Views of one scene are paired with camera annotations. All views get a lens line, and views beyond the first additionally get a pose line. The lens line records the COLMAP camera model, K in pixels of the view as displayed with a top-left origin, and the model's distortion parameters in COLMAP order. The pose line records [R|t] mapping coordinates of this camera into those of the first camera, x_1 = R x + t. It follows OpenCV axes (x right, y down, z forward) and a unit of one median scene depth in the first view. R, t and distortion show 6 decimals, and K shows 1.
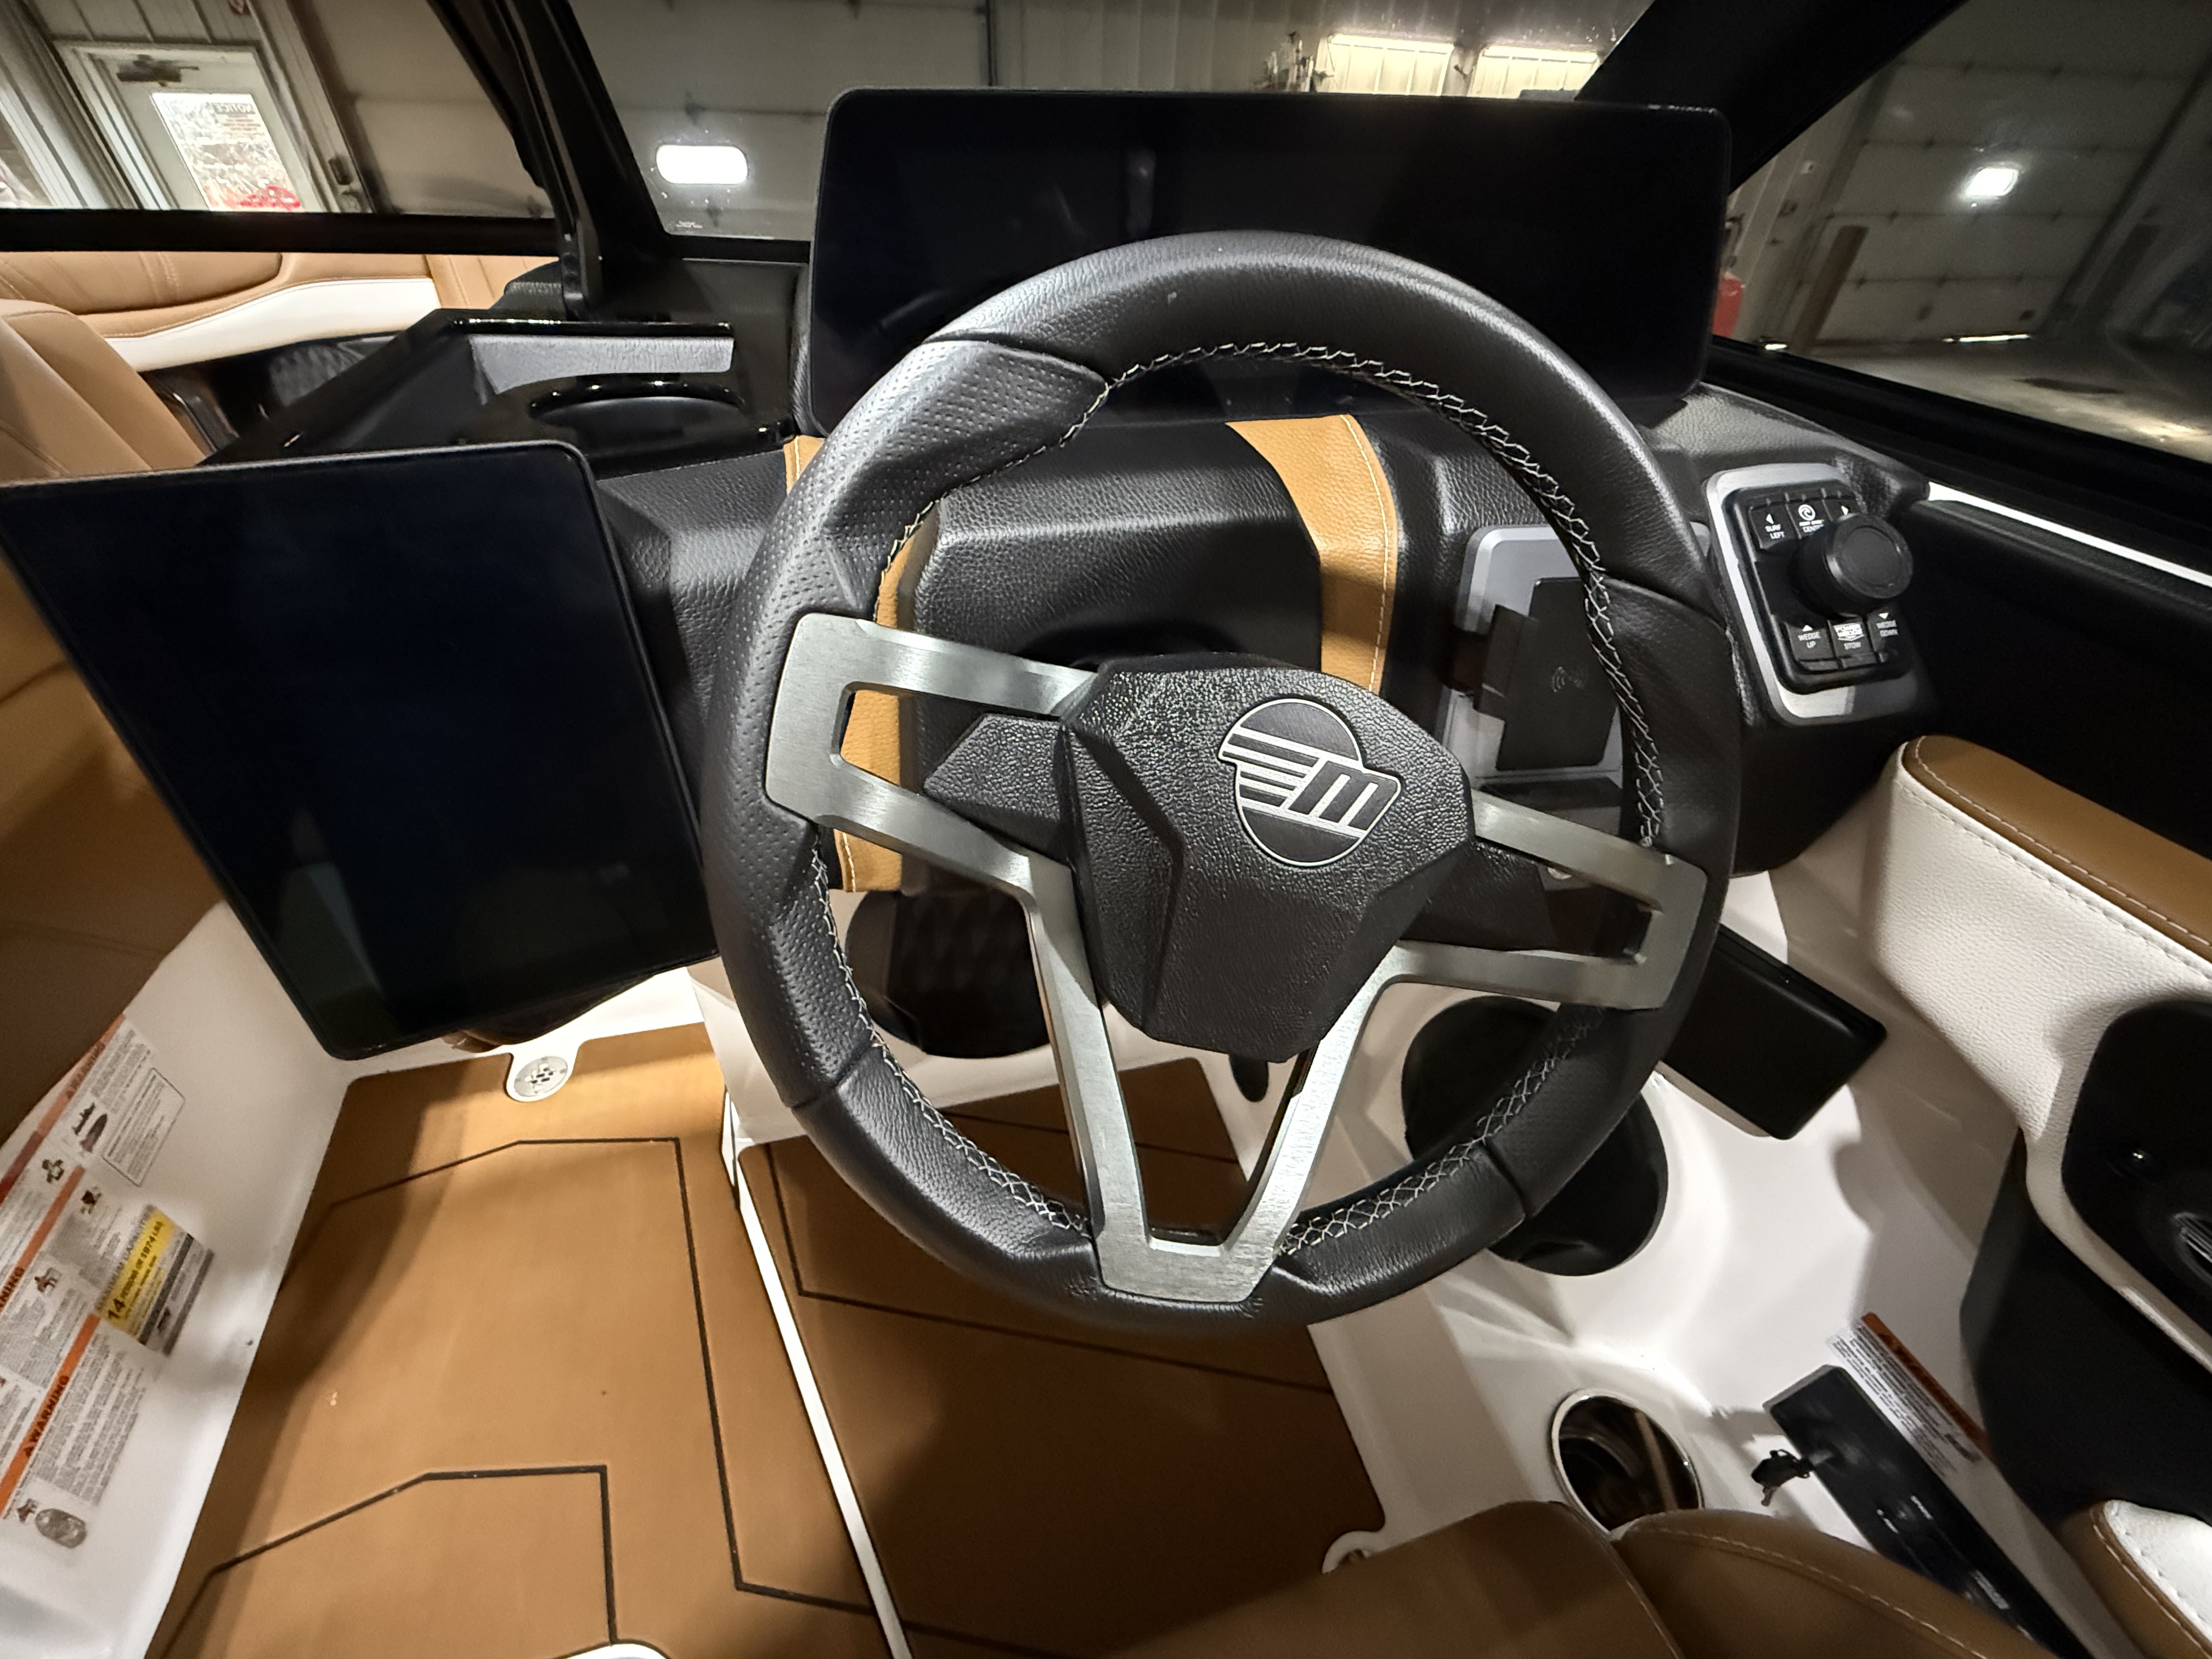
lens RADIAL K [[882.3, 0, 1102.6], [0, 882.3, 827.5], [0, 0, 1]] dist [0.000175, -0.000522]
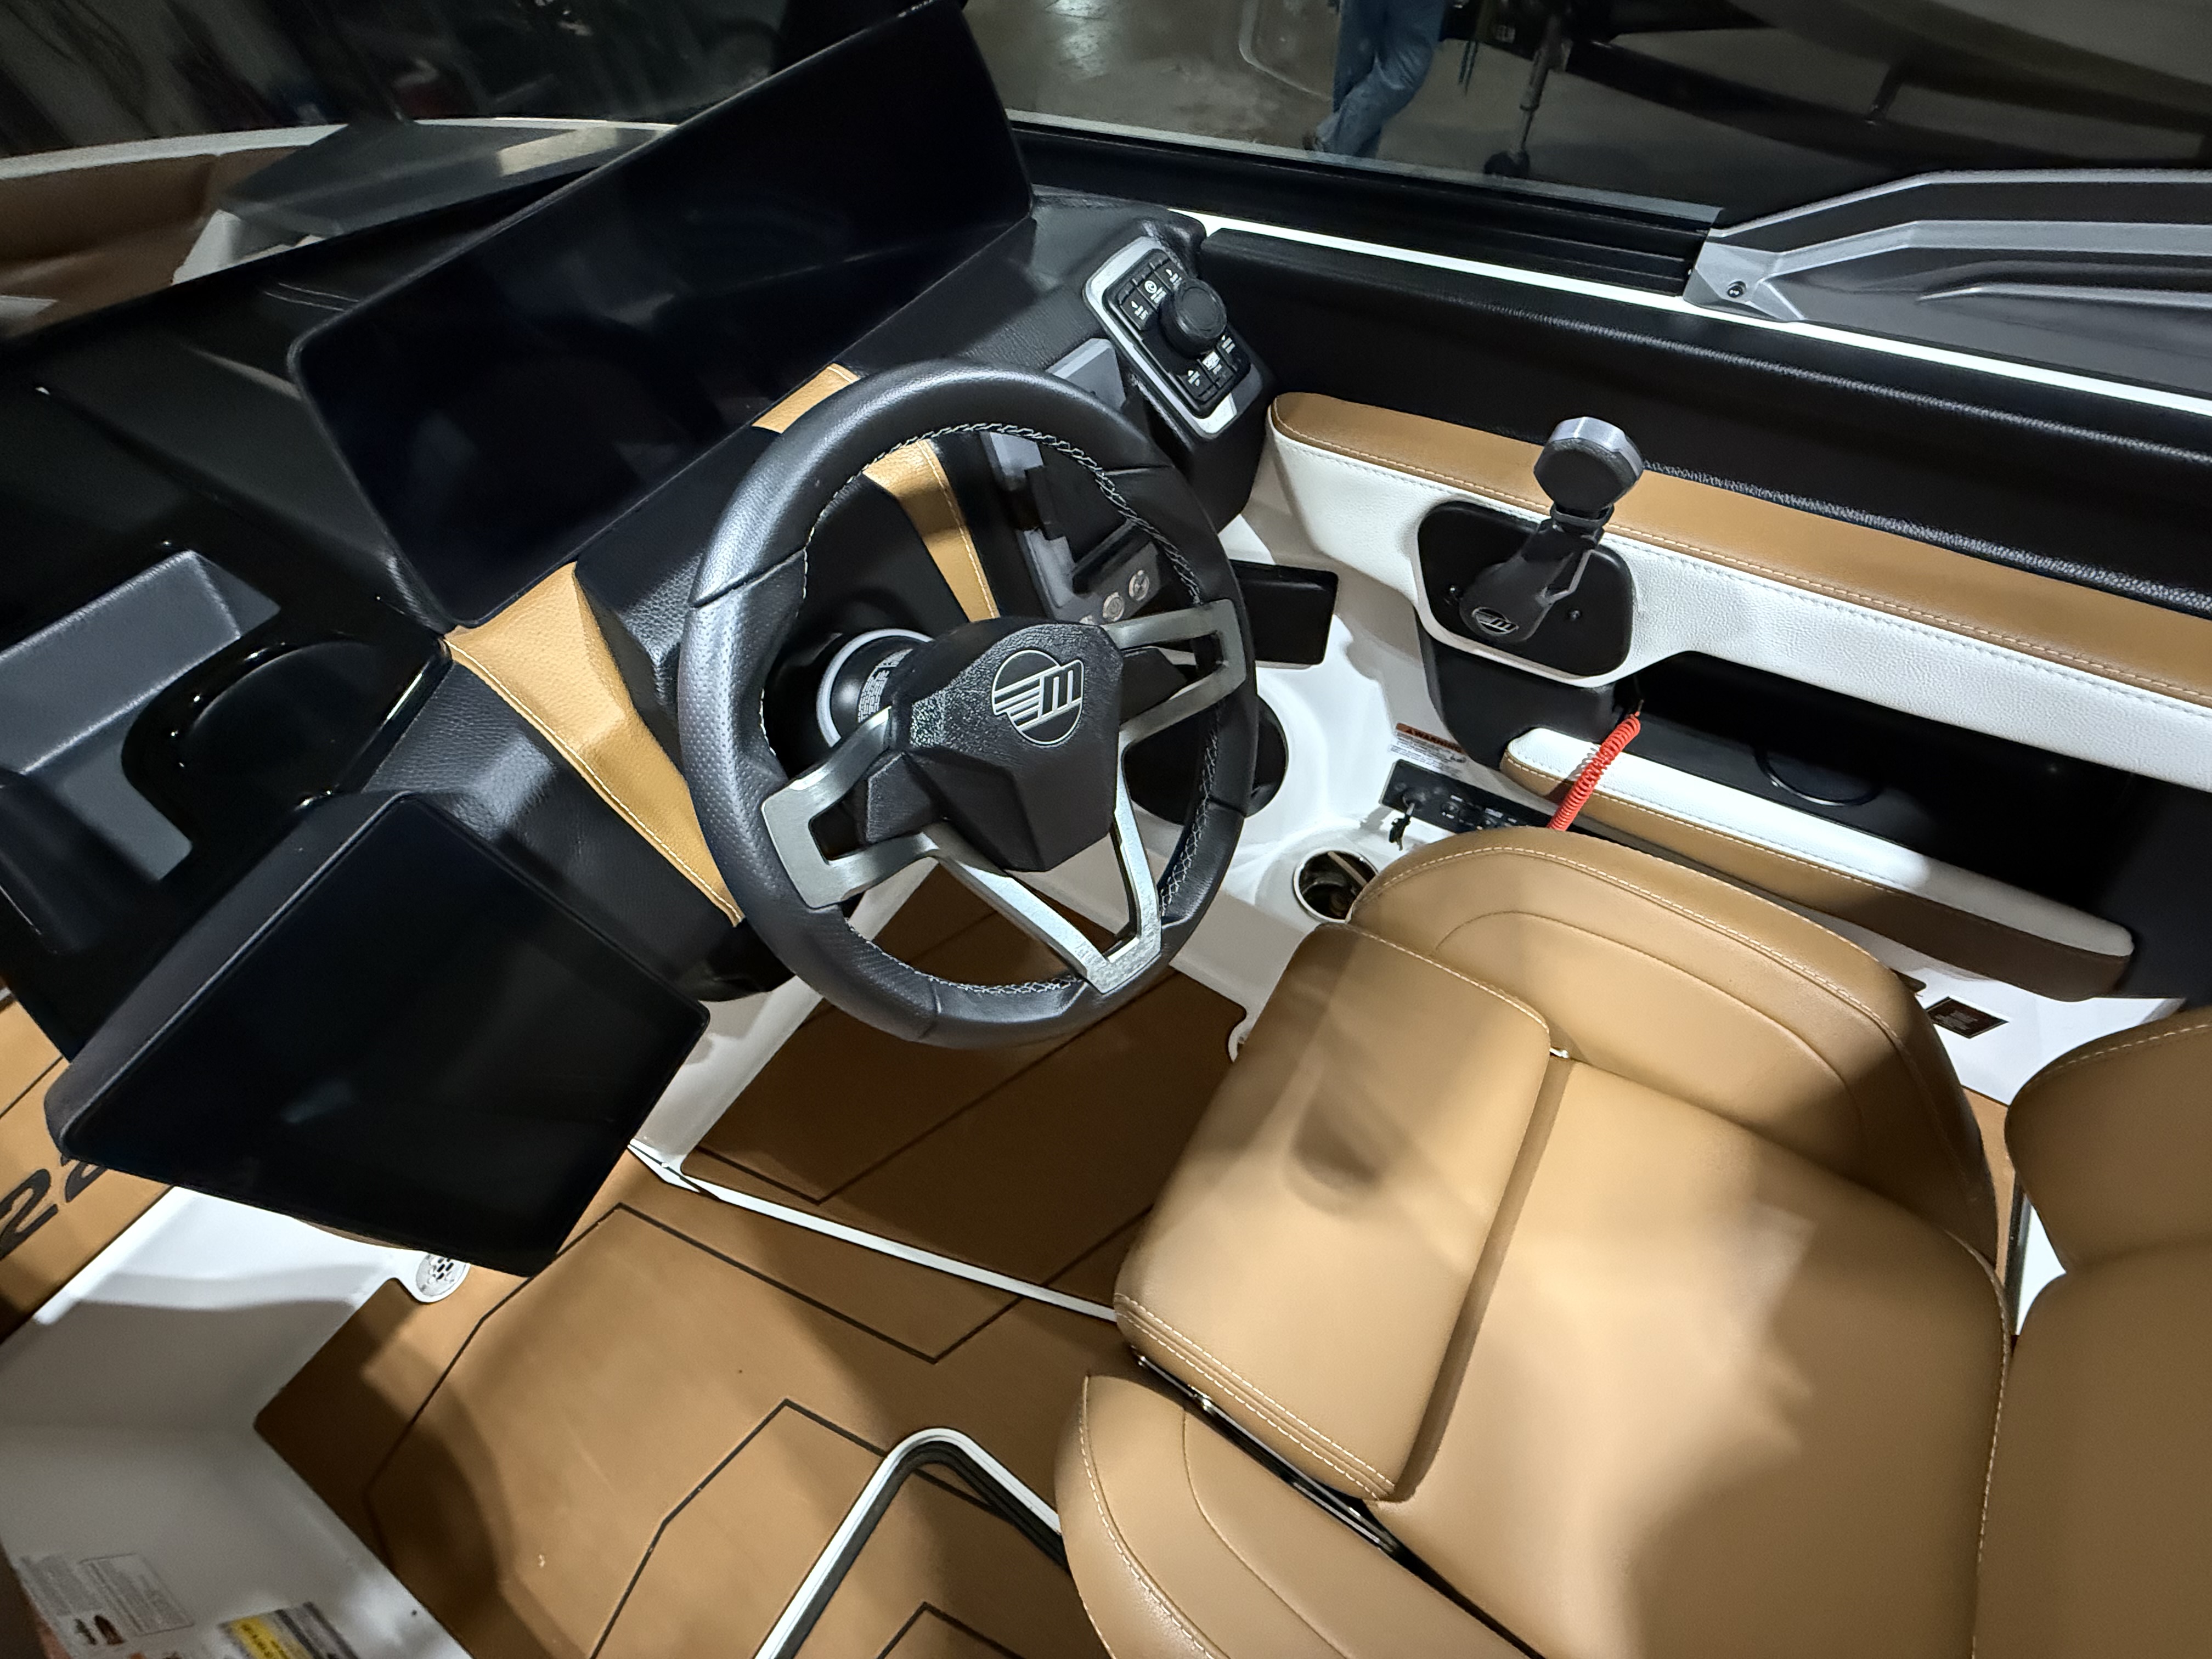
lens RADIAL K [[882.3, 0, 1102.6], [0, 882.3, 827.5], [0, 0, 1]] dist [0.000175, -0.000522]
pose [[0.742594, -0.605882, 0.285414, -0.175892], [0.497952, 0.784459, 0.369686, -0.236614], [-0.447882, -0.132404, 0.884235, -0.313580]]
